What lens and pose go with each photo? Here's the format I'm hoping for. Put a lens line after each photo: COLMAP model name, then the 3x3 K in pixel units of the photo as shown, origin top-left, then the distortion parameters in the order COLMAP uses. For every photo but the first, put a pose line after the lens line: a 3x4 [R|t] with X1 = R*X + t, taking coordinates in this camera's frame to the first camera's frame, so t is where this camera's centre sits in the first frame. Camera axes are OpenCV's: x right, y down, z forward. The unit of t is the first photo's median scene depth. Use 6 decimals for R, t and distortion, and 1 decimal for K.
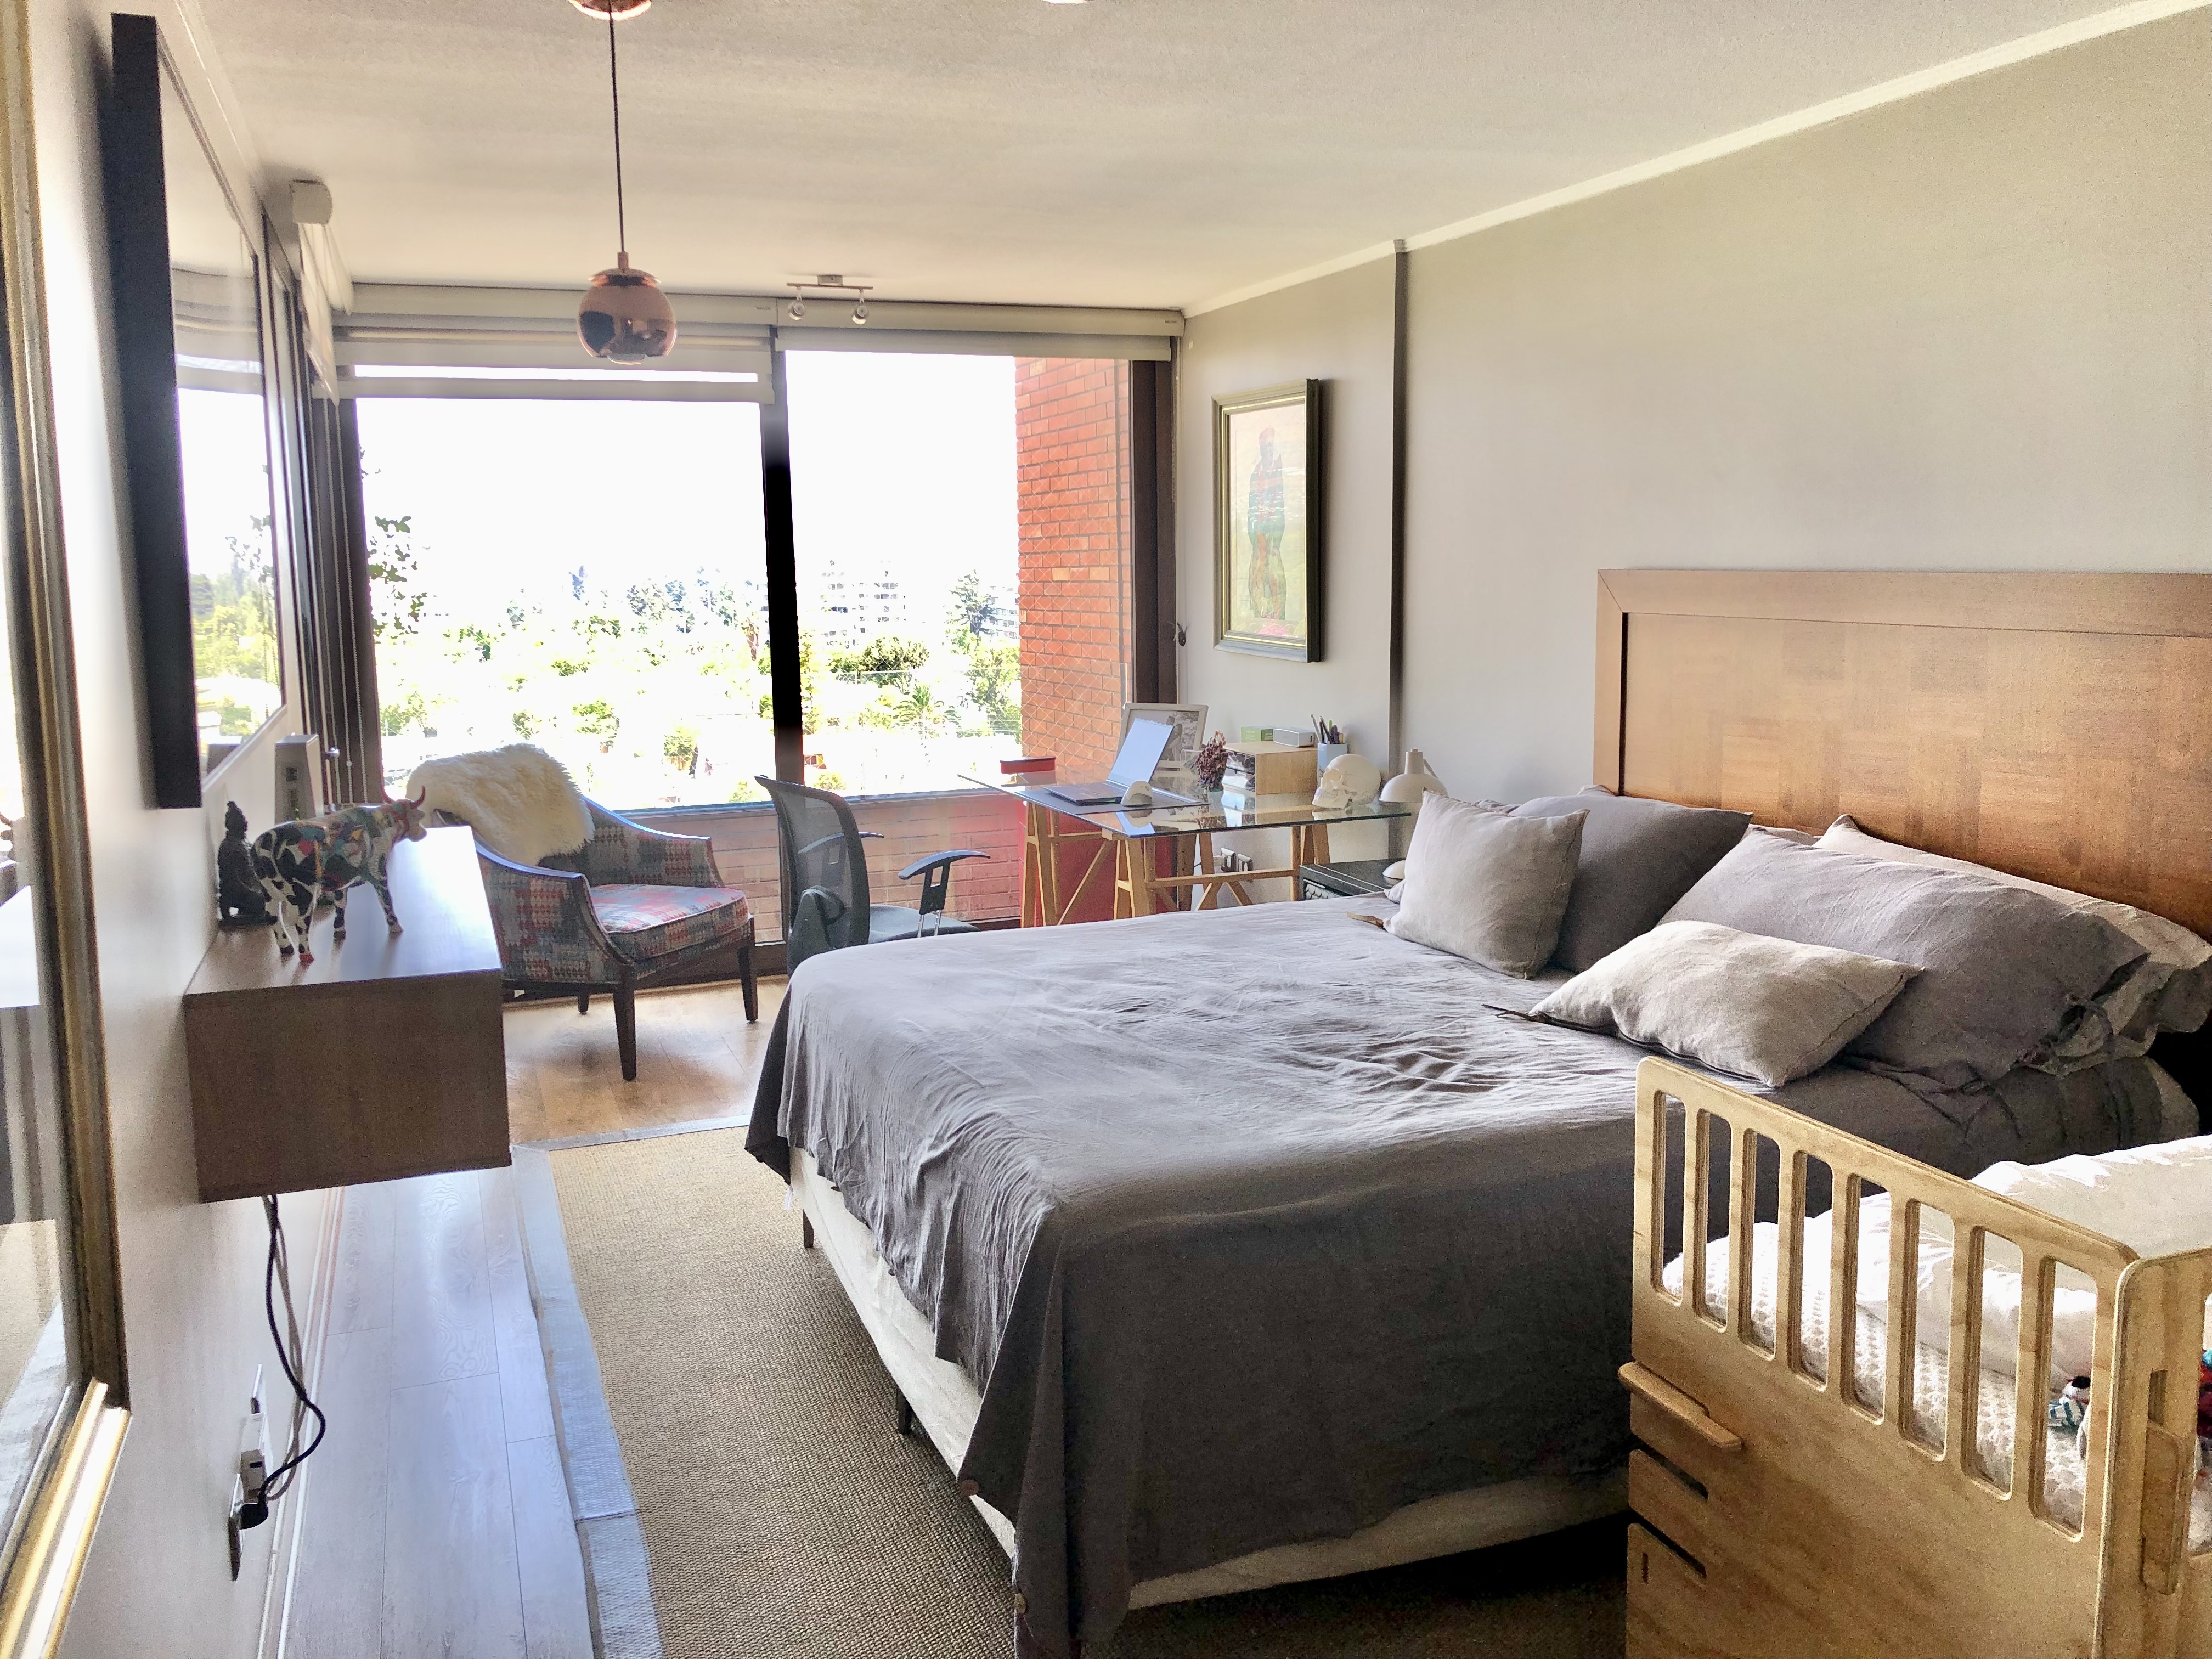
lens RADIAL K [[1823.1, 0, 1072.1], [0, 1823.1, 785.8], [0, 0, 1]] dist [0.049117, -0.050755]
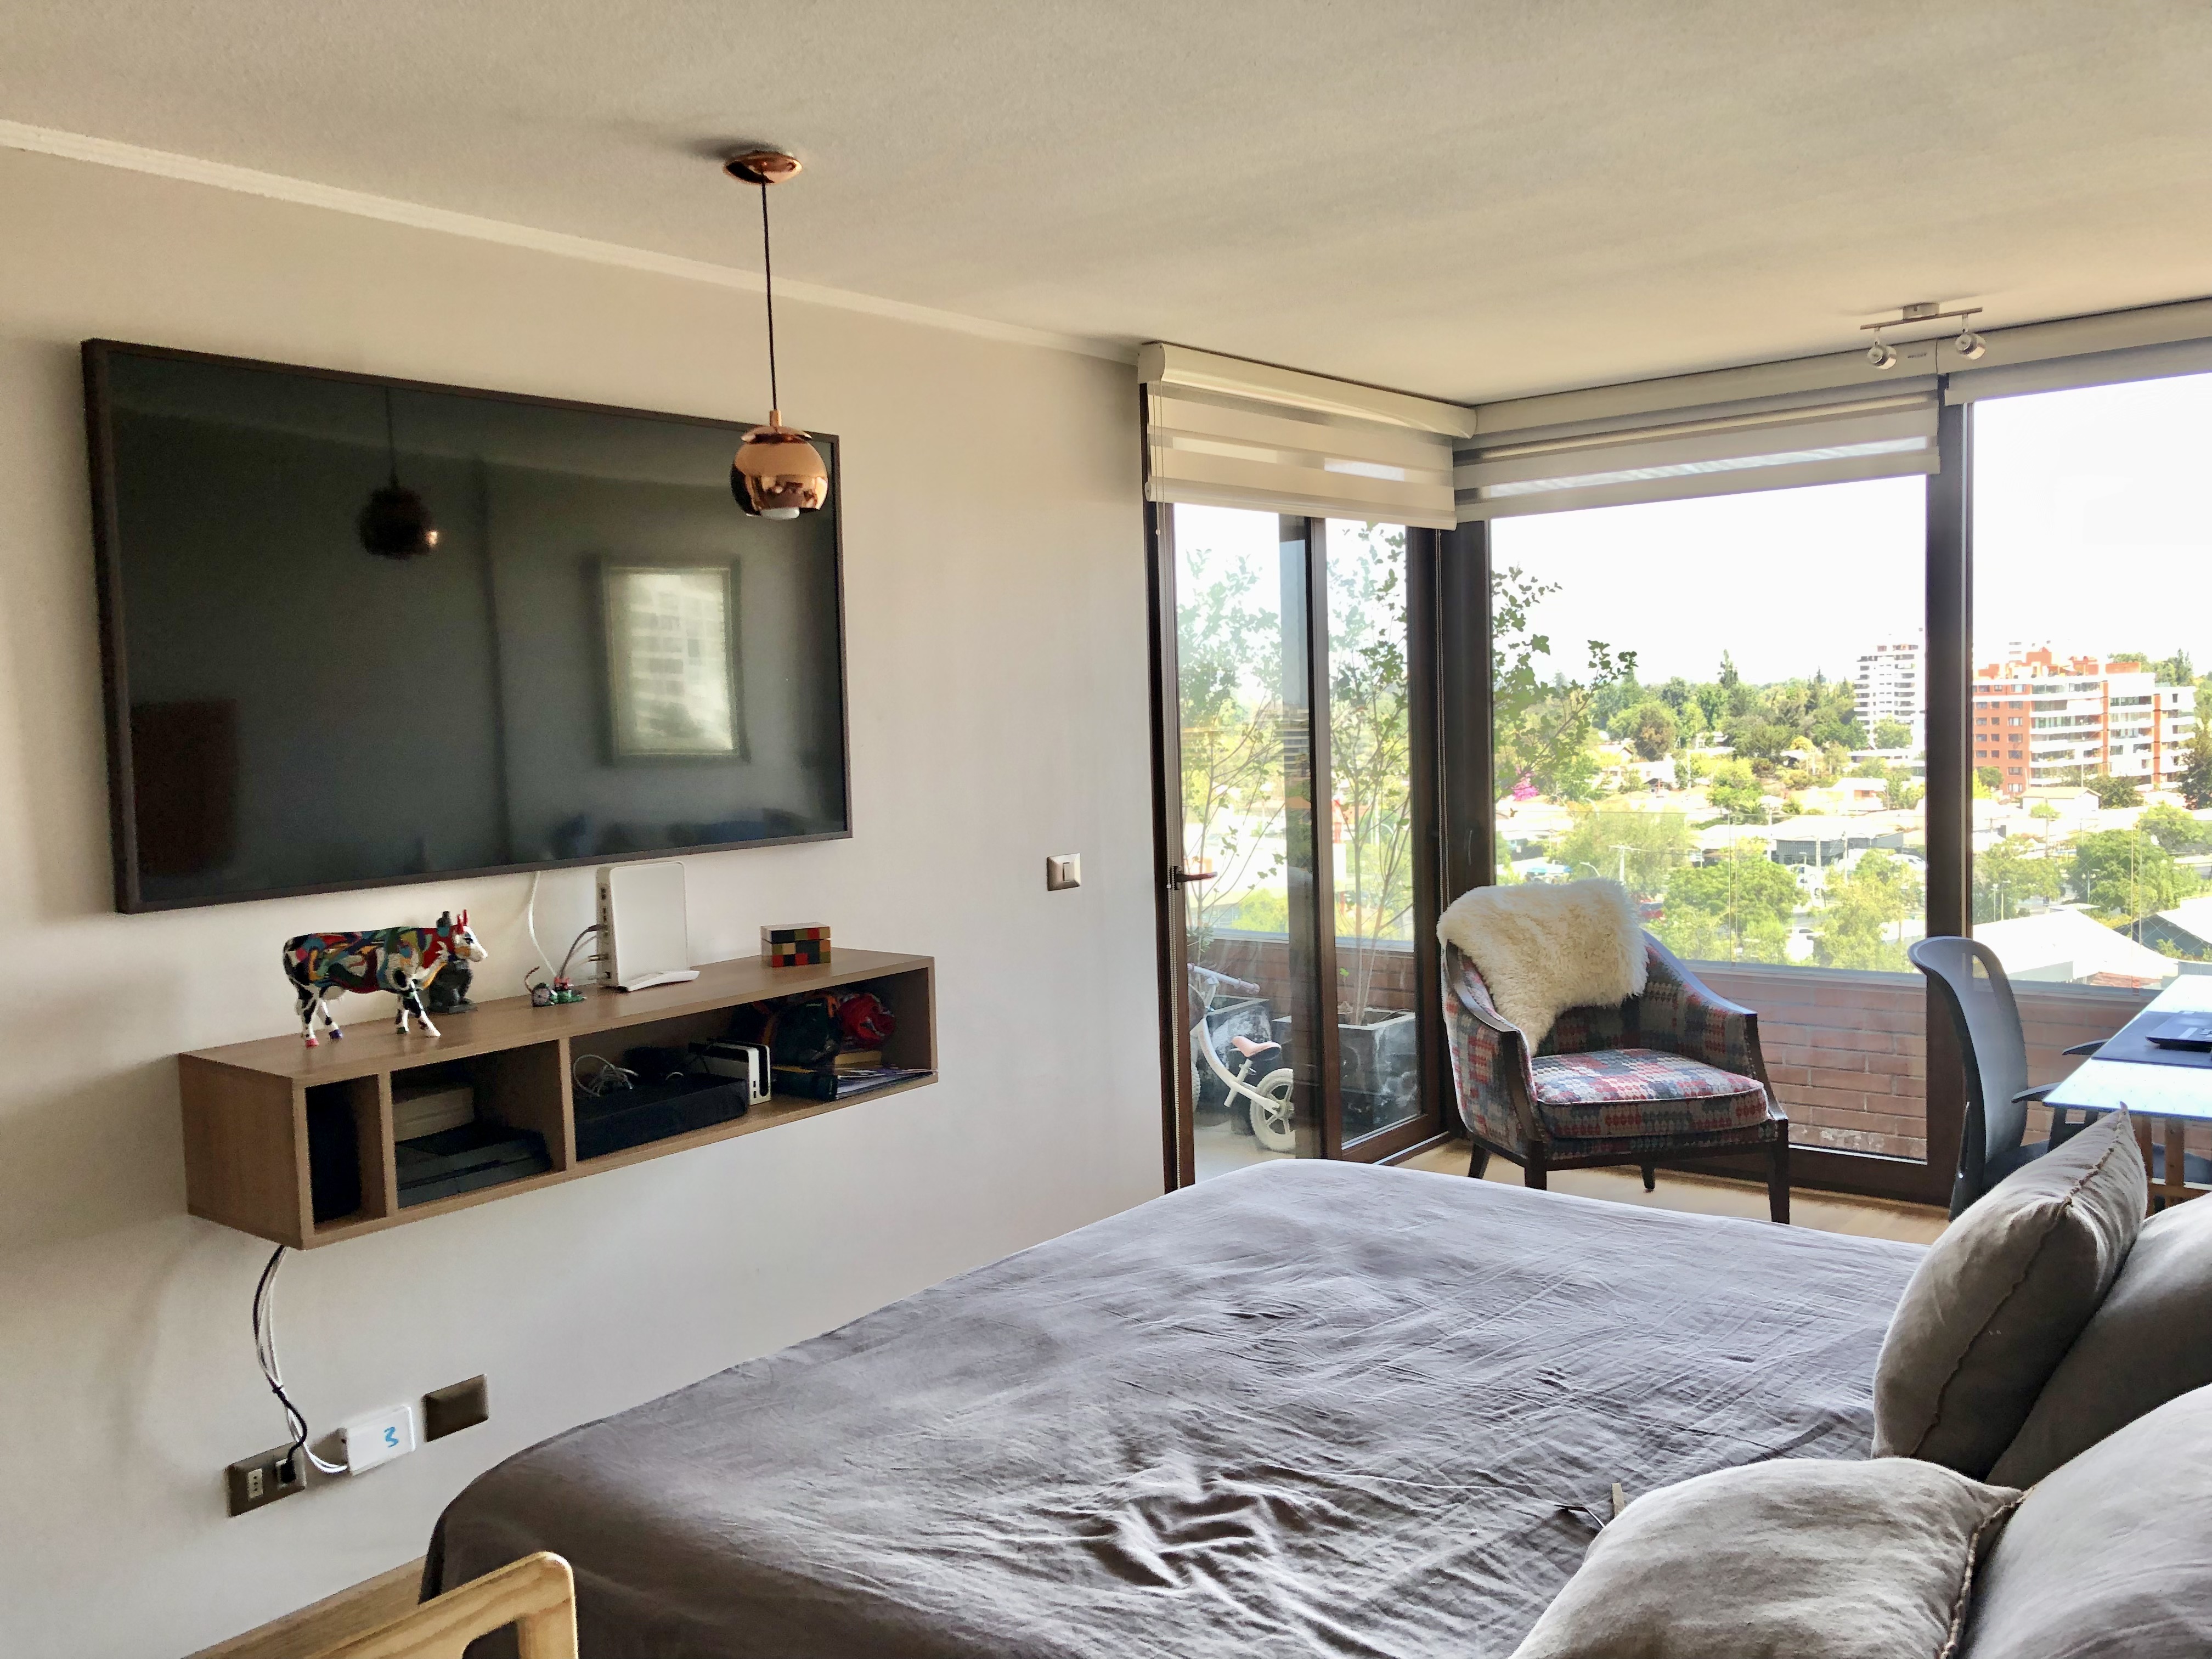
lens RADIAL K [[1823.1, 0, 1104.8], [0, 1823.1, 836.6], [0, 0, 1]] dist [0.049117, -0.050755]
pose [[0.515060, 0.066824, -0.854545, 0.364463], [-0.084198, 0.996079, 0.027143, -0.050161], [0.853009, 0.057971, 0.518667, 0.324163]]
